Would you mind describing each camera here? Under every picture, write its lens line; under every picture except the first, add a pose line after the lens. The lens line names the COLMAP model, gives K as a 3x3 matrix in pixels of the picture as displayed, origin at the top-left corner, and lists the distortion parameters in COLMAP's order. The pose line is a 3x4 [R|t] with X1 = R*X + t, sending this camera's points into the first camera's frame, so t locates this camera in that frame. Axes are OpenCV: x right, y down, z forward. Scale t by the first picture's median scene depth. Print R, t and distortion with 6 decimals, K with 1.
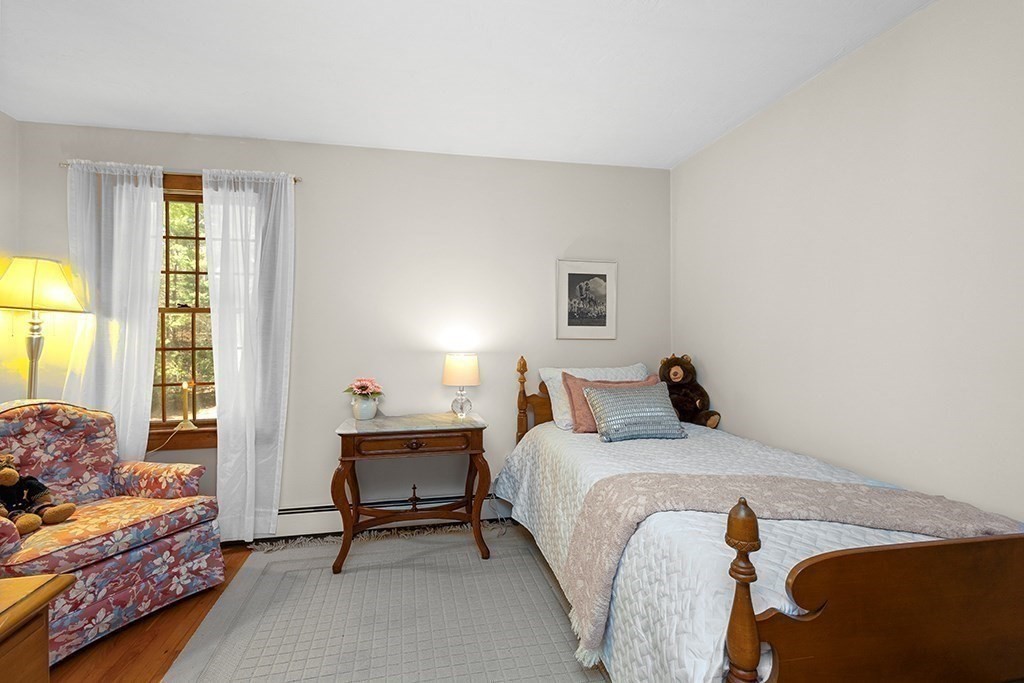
lens RADIAL K [[468.2, 0, 512.3], [0, 468.2, 339.1], [0, 0, 1]] dist [0.011733, -0.000109]
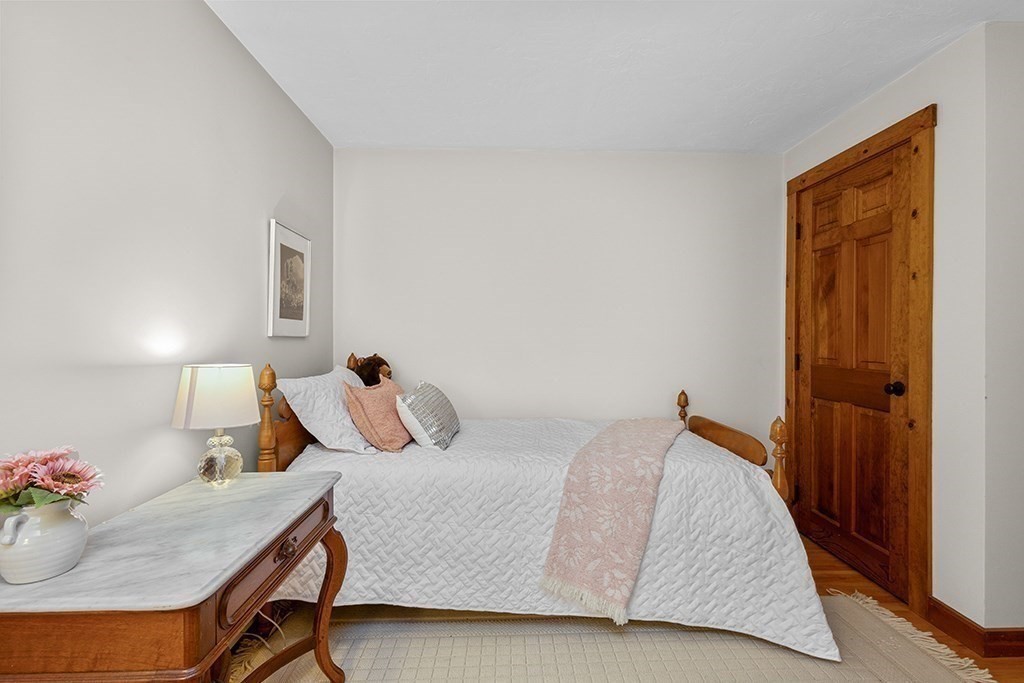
lens RADIAL K [[468.2, 0, 512.3], [0, 468.2, 339.1], [0, 0, 1]] dist [0.011733, -0.000109]
pose [[0.170712, -0.006180, 0.985302, -0.494063], [0.010923, 0.999931, 0.004379, 0.001552], [-0.985261, 0.010015, 0.170767, 0.542884]]
